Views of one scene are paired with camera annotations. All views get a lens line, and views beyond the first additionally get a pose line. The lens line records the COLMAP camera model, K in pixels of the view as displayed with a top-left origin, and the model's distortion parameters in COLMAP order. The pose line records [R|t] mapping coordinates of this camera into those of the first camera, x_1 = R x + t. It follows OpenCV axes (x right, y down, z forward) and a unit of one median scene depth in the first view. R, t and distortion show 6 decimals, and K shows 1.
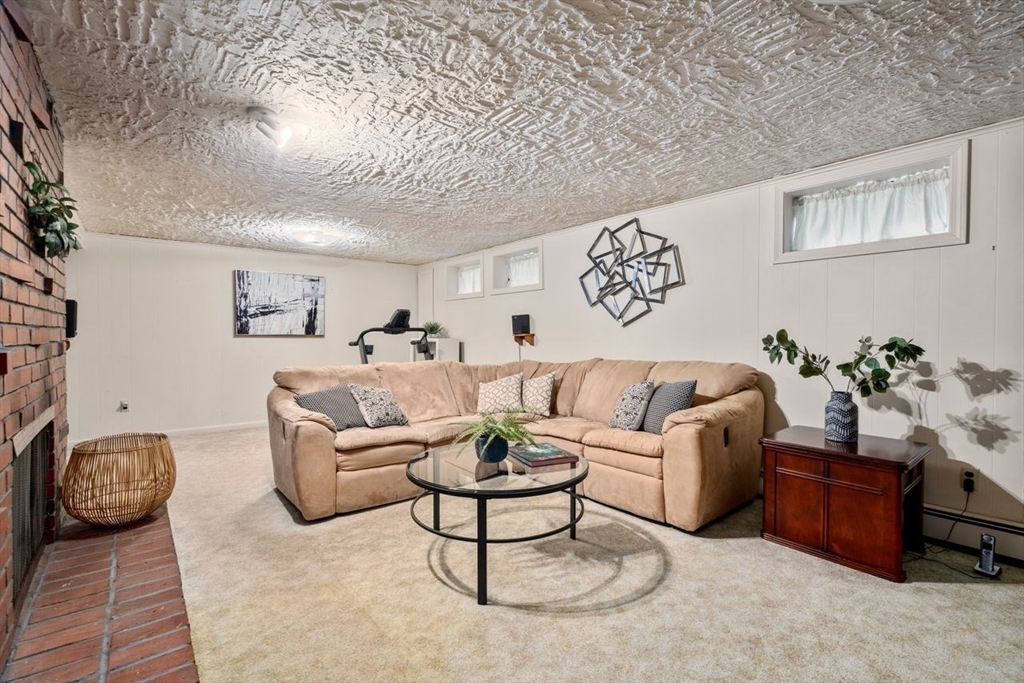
lens RADIAL K [[468.3, 0, 508.8], [0, 468.3, 340.1], [0, 0, 1]] dist [-0.002271, 0.000244]
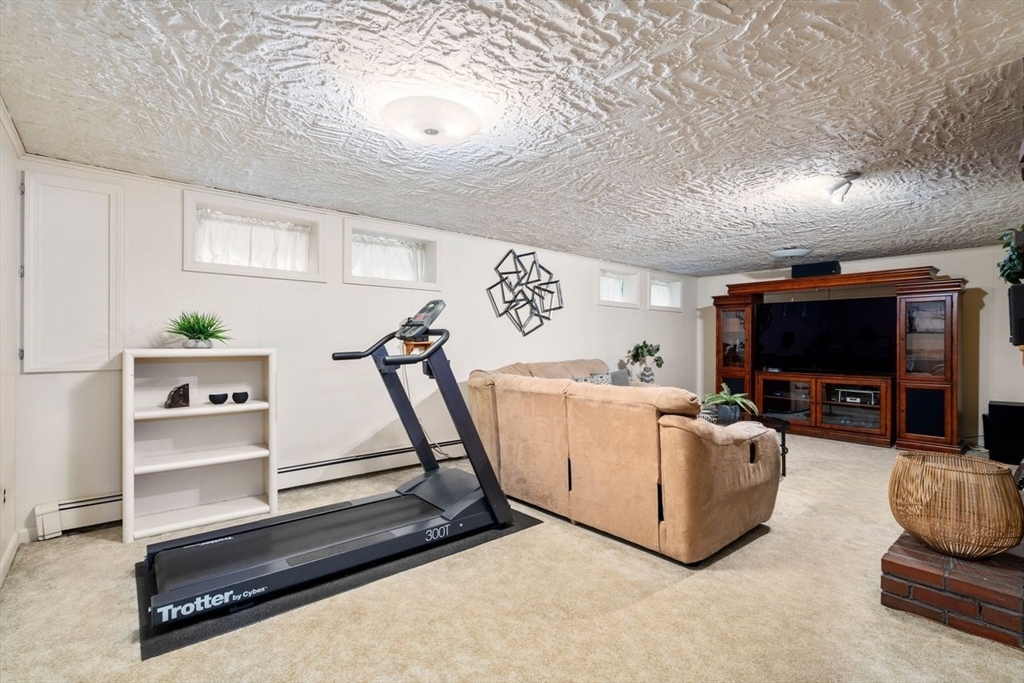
lens RADIAL K [[468.3, 0, 508.9], [0, 468.3, 343.2], [0, 0, 1]] dist [-0.002271, 0.000244]
pose [[-0.045748, -0.000172, 0.998953, -0.991384], [0.010475, 0.999945, 0.000652, -0.011229], [-0.998898, 0.010494, -0.045744, 1.107173]]
